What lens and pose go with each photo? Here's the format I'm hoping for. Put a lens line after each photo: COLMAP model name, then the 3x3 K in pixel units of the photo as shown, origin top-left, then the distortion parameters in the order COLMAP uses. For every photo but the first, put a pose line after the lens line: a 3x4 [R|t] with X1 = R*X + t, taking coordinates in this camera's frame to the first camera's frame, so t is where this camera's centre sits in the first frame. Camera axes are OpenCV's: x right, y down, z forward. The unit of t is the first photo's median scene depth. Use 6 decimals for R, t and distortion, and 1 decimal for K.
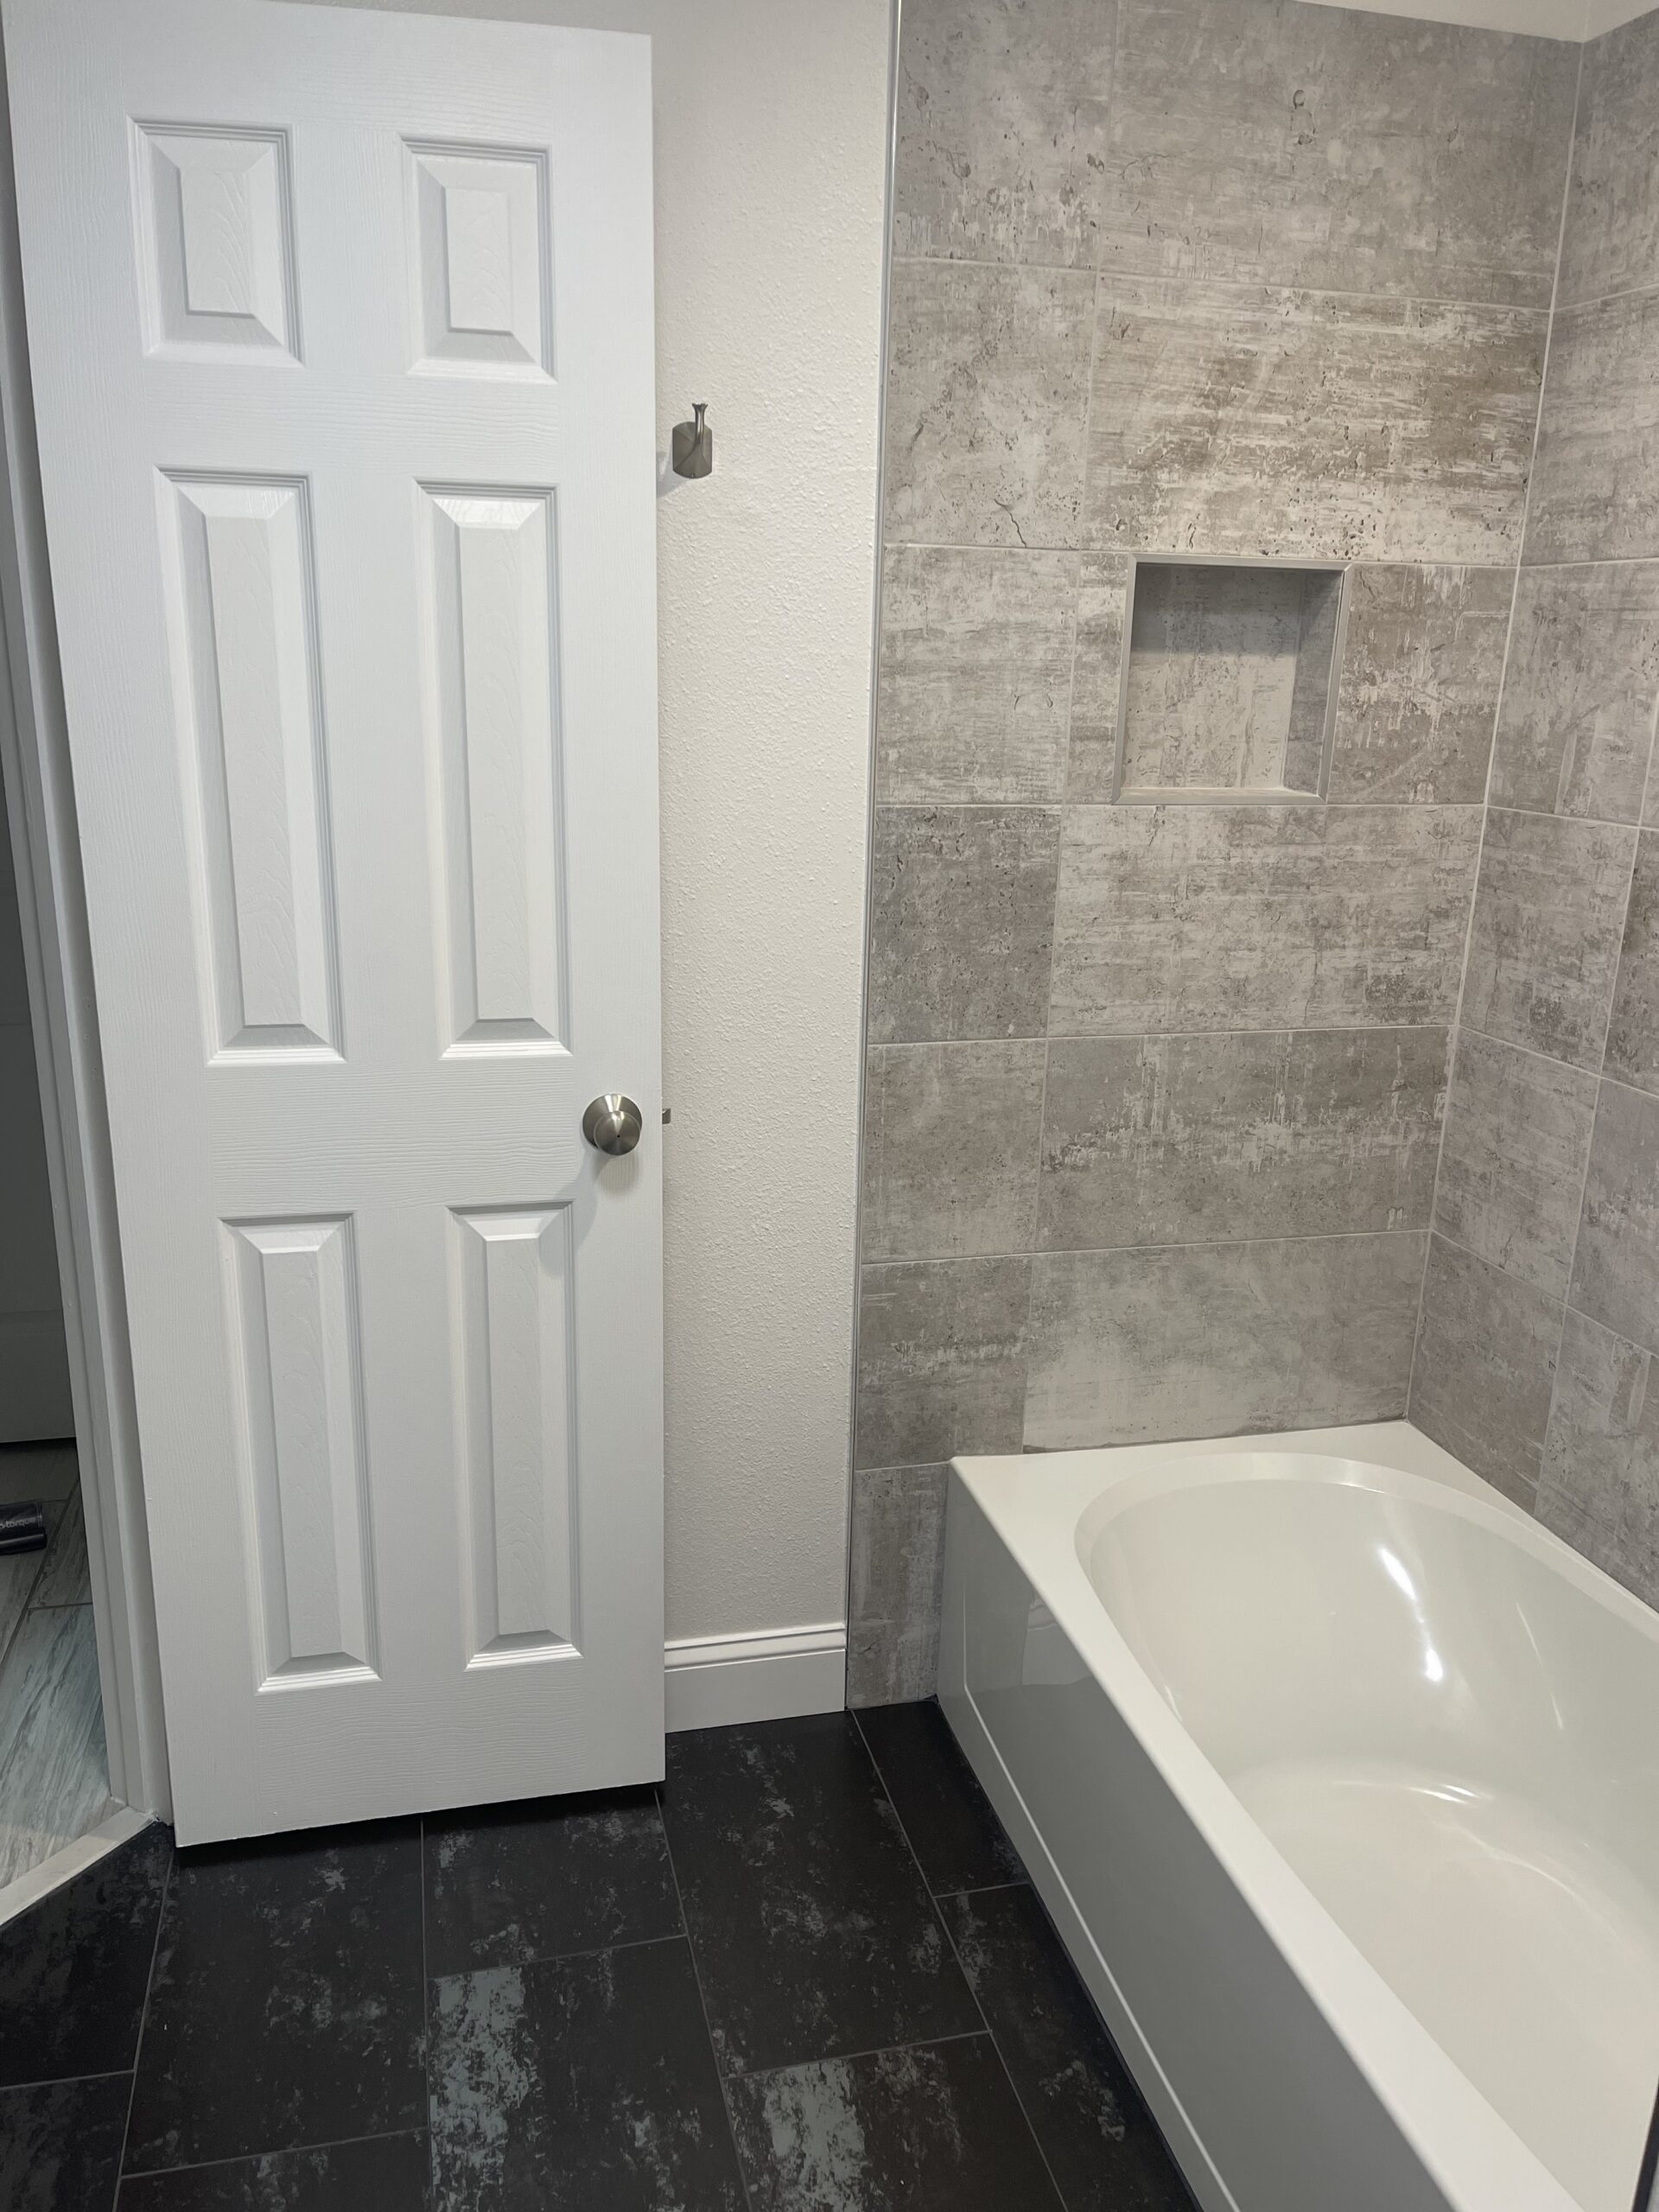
lens RADIAL K [[1689.6, 0, 817.5], [0, 1689.6, 1121.9], [0, 0, 1]] dist [0.059991, -0.073663]
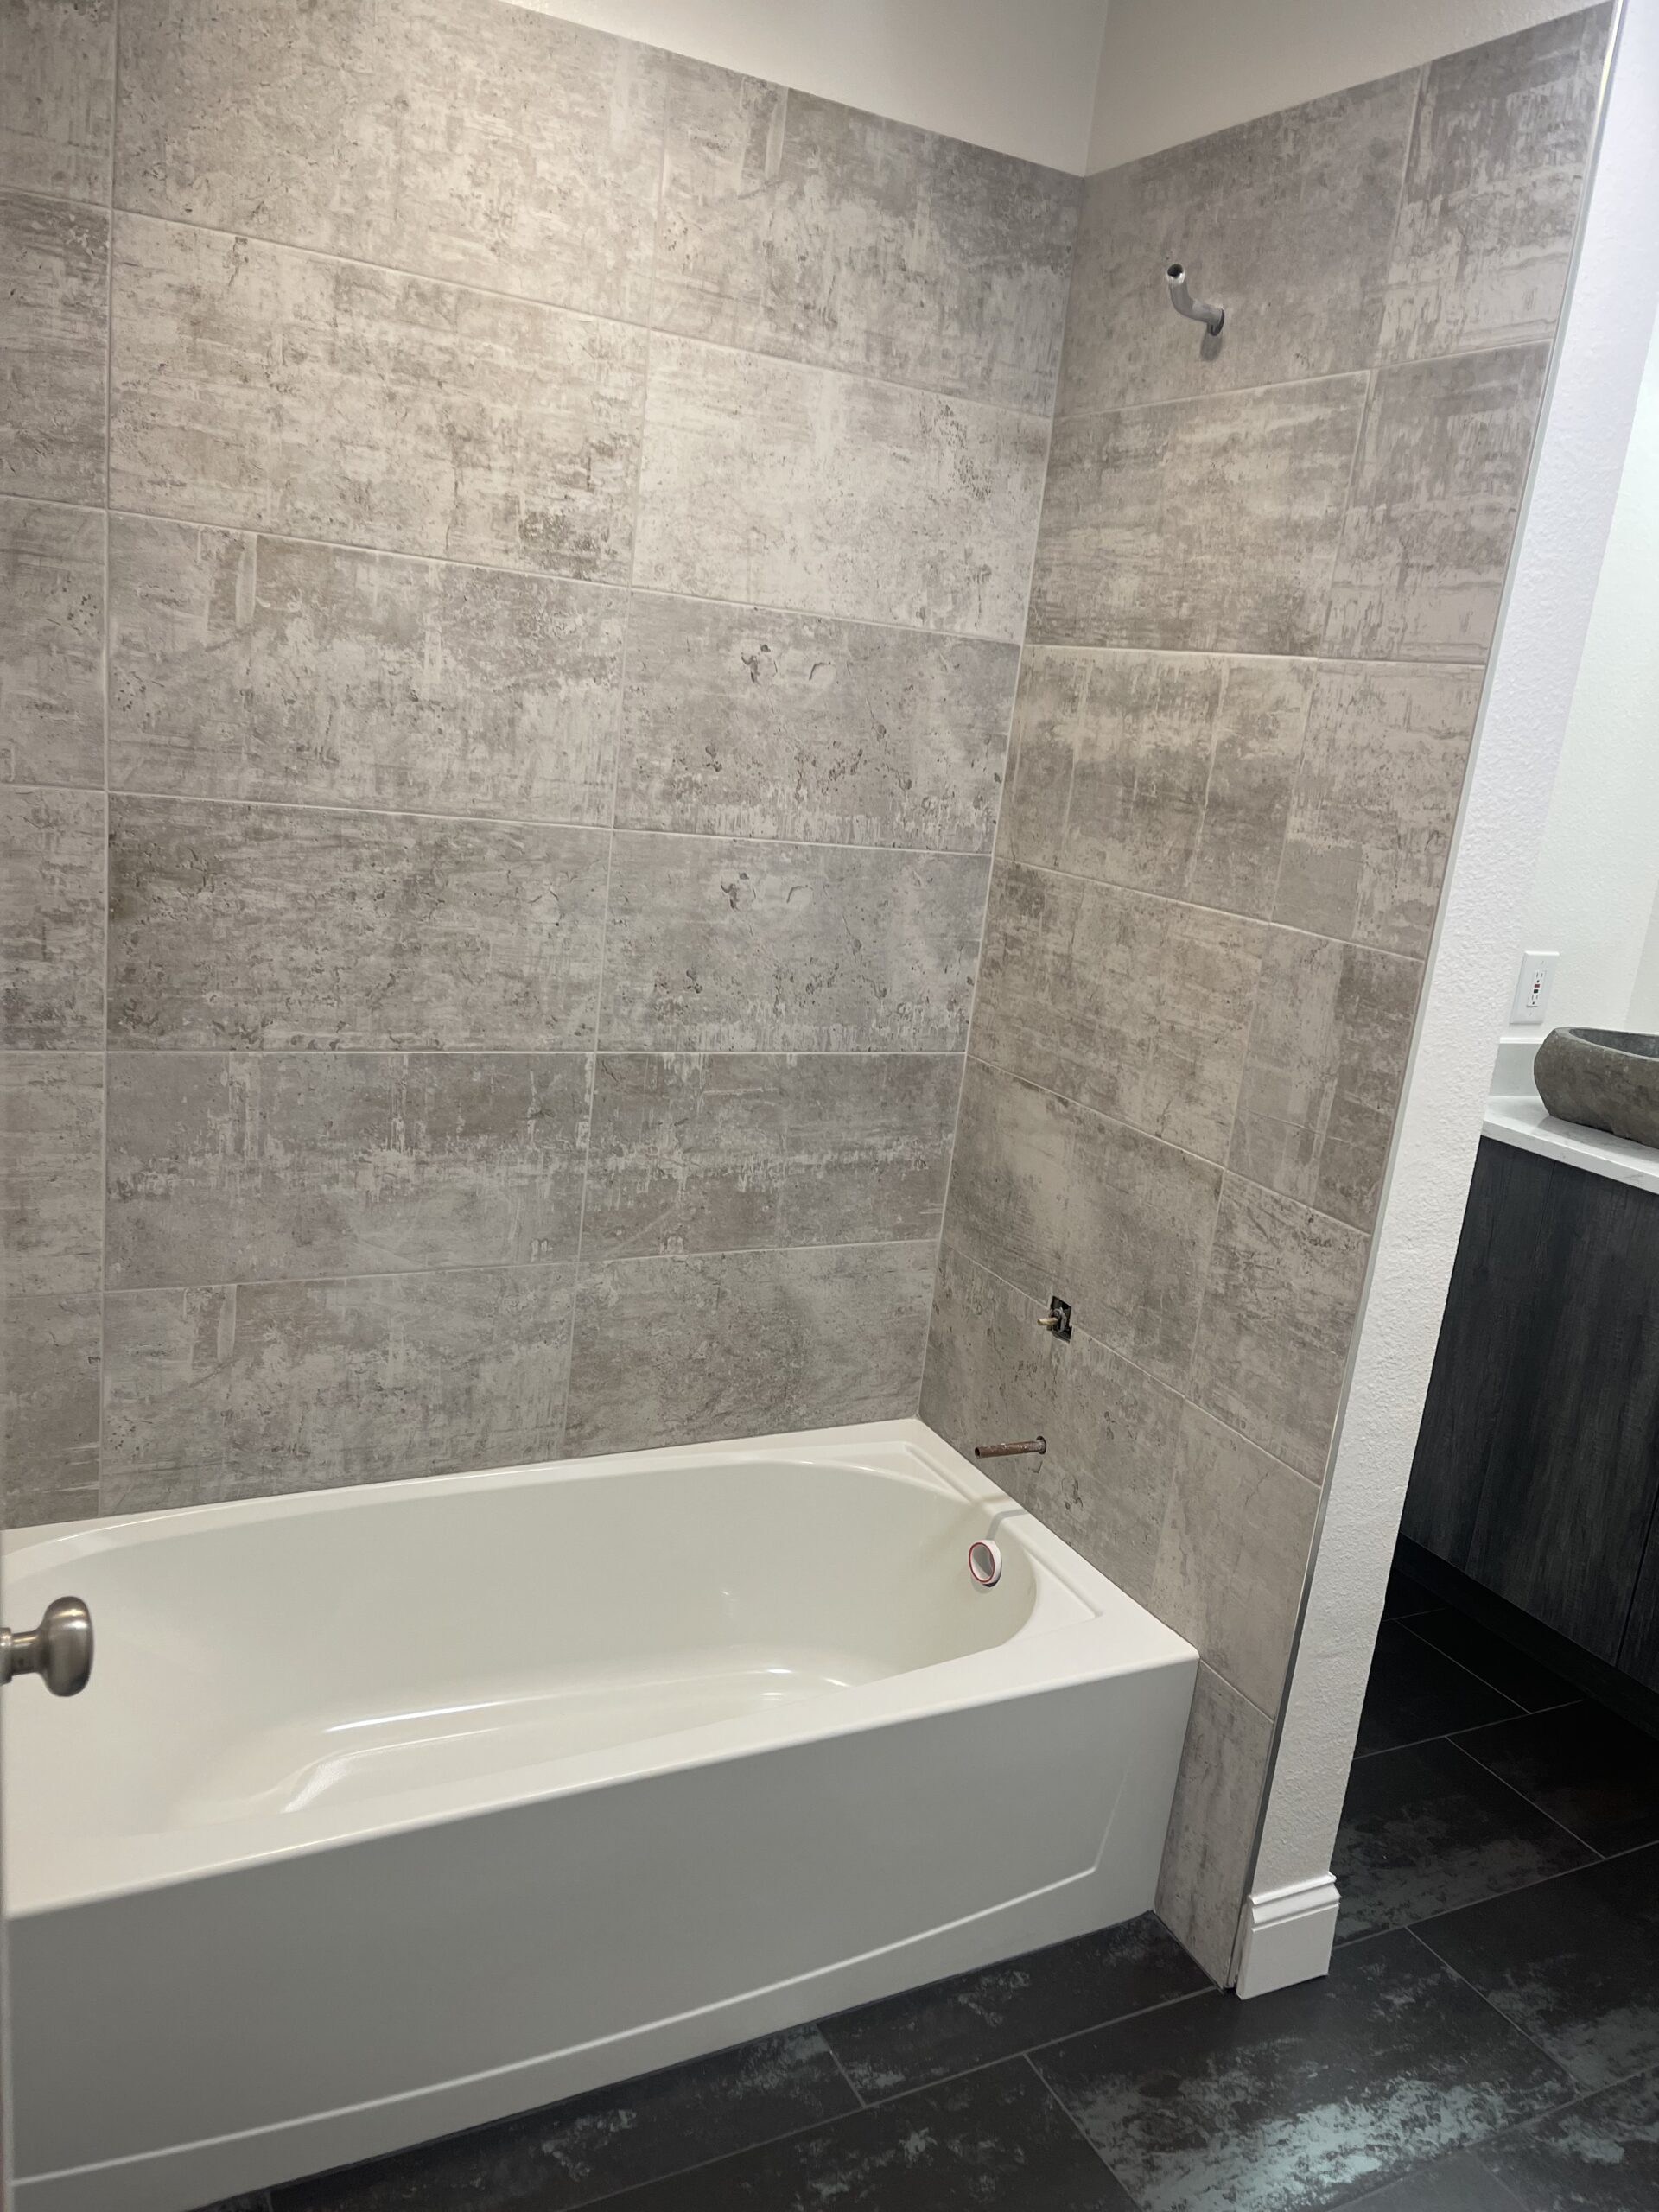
lens RADIAL K [[1680.8, 0, 851.6], [0, 1680.8, 1118.0], [0, 0, 1]] dist [0.067453, -0.089491]
pose [[-0.246898, -0.281441, 0.927271, -0.530260], [0.144306, 0.935548, 0.322376, -0.234950], [-0.958236, 0.213405, -0.190371, 0.775444]]
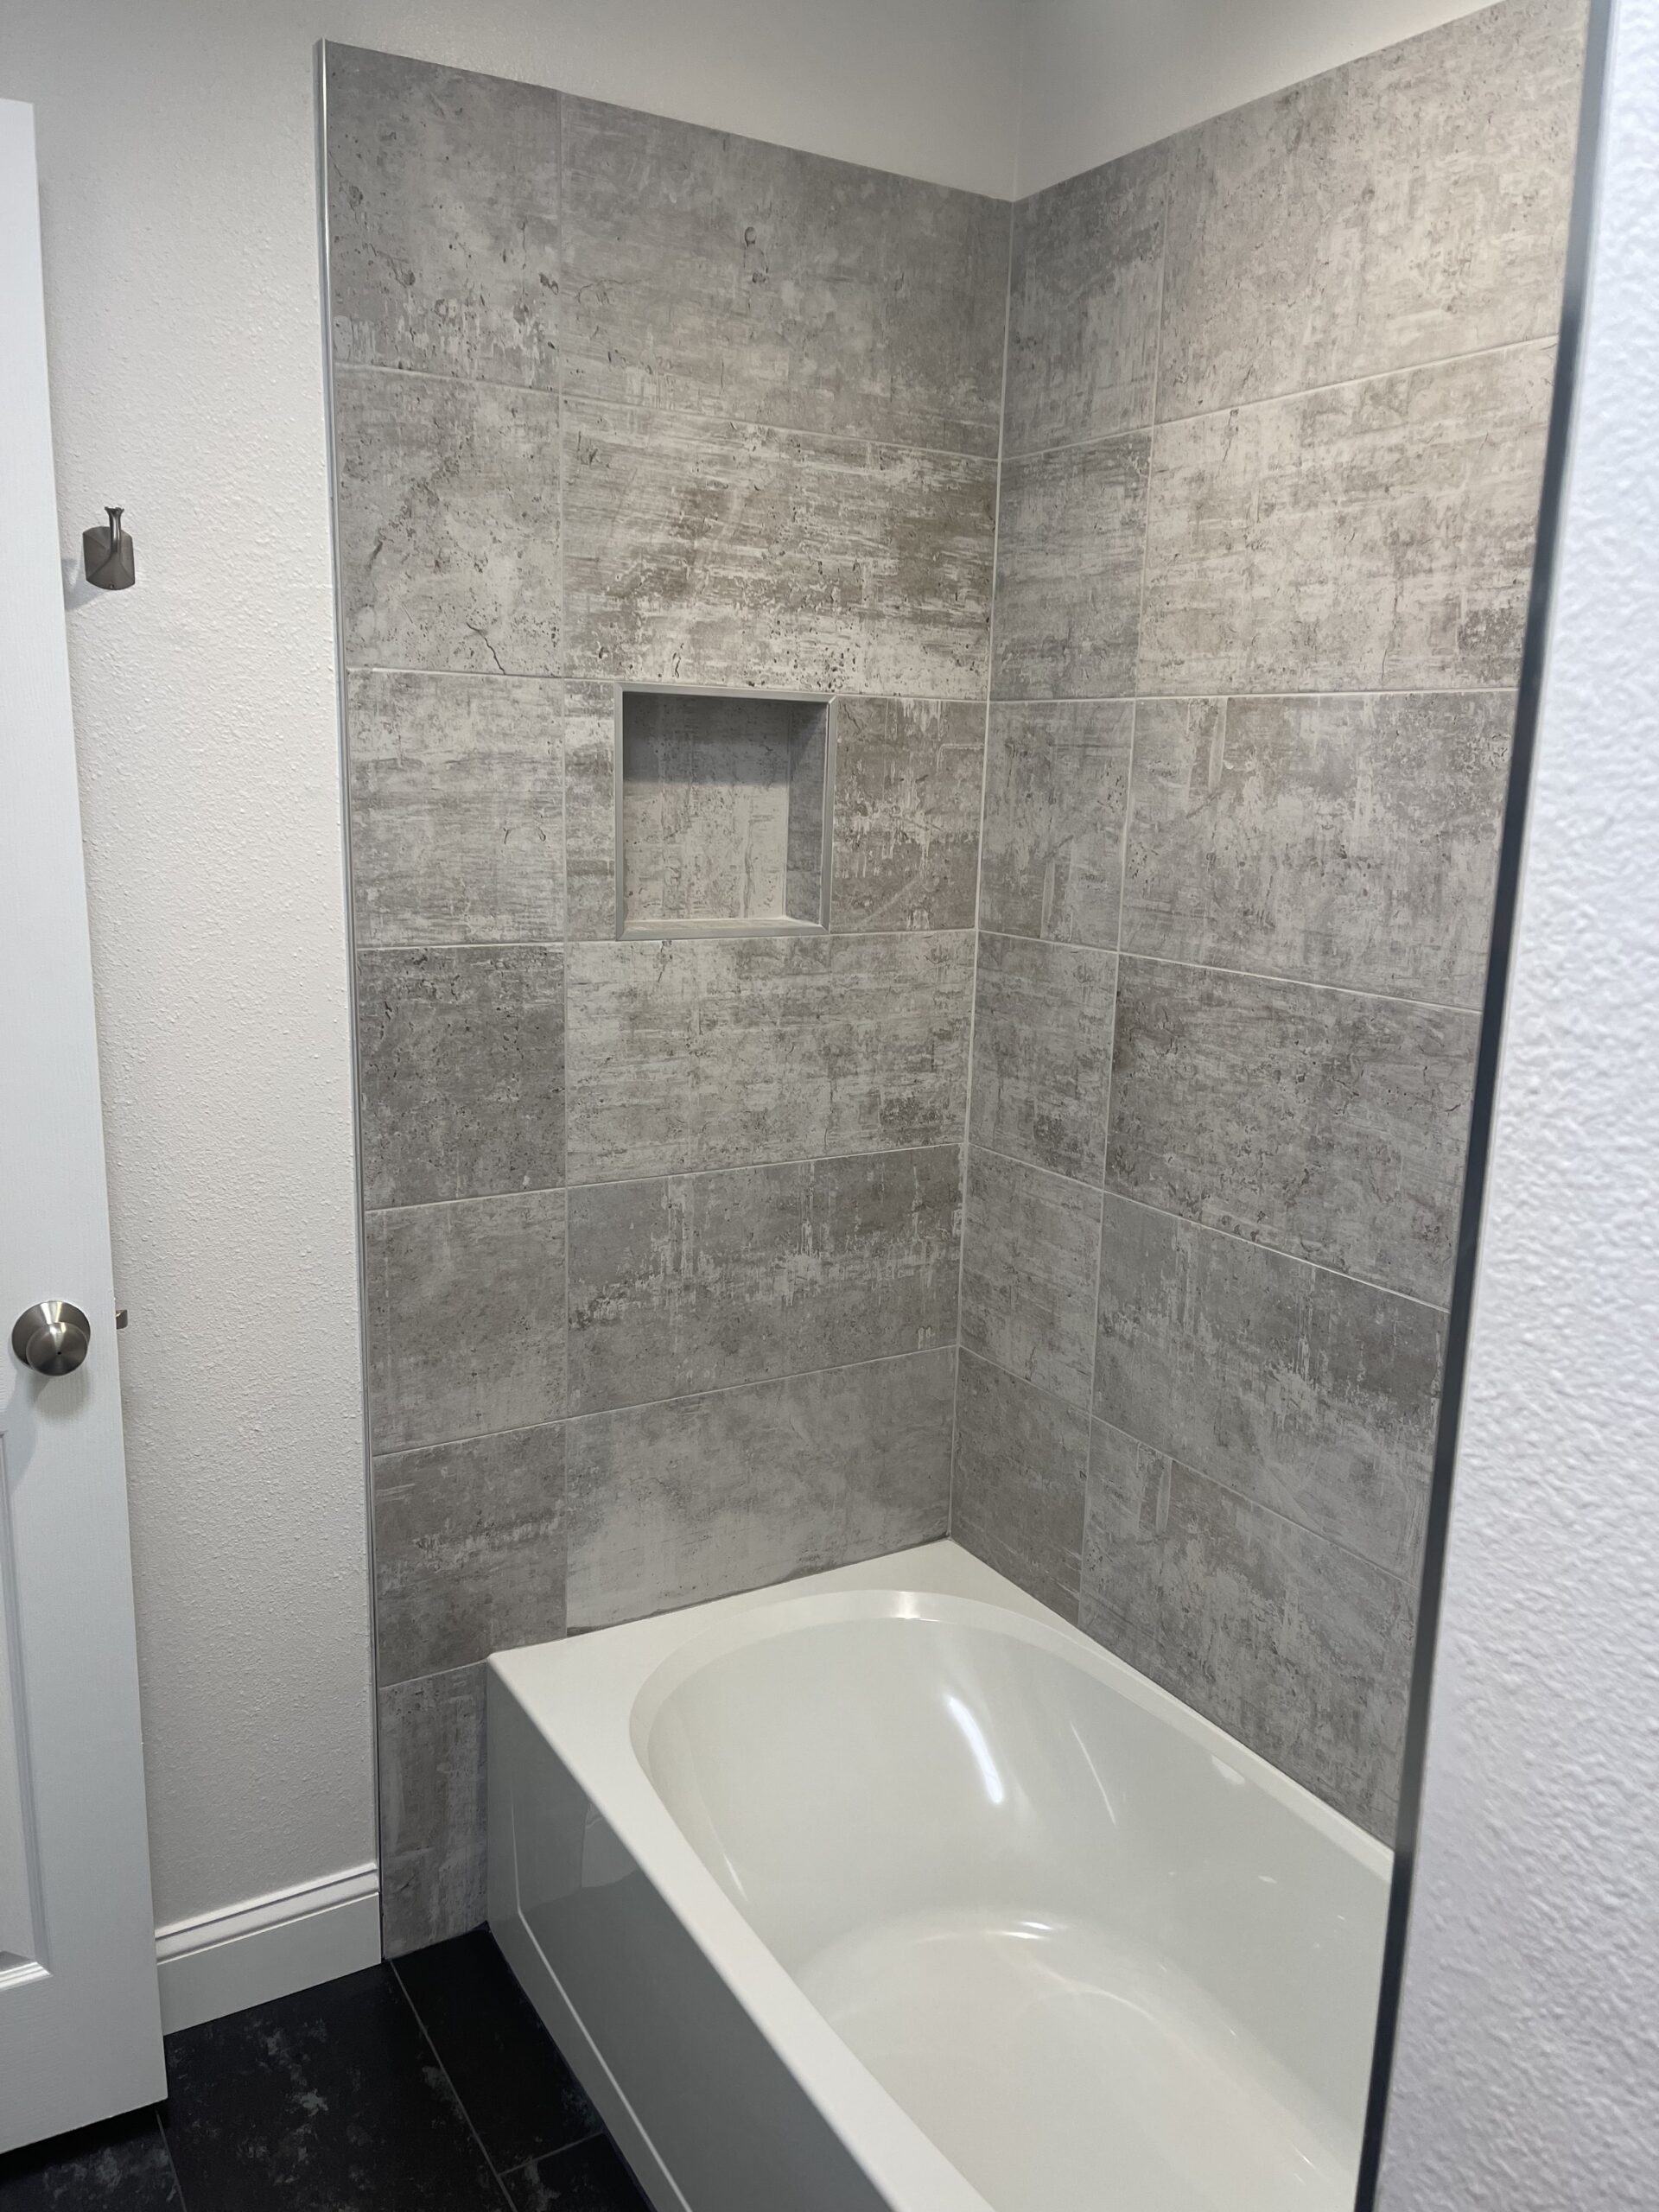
lens RADIAL K [[1680.8, 0, 837.3], [0, 1680.8, 1107.7], [0, 0, 1]] dist [0.067453, -0.089491]
pose [[0.954376, -0.058619, 0.292796, 0.010035], [0.075681, 0.996011, -0.047276, -0.040003], [-0.288857, 0.067278, 0.955005, 0.069328]]
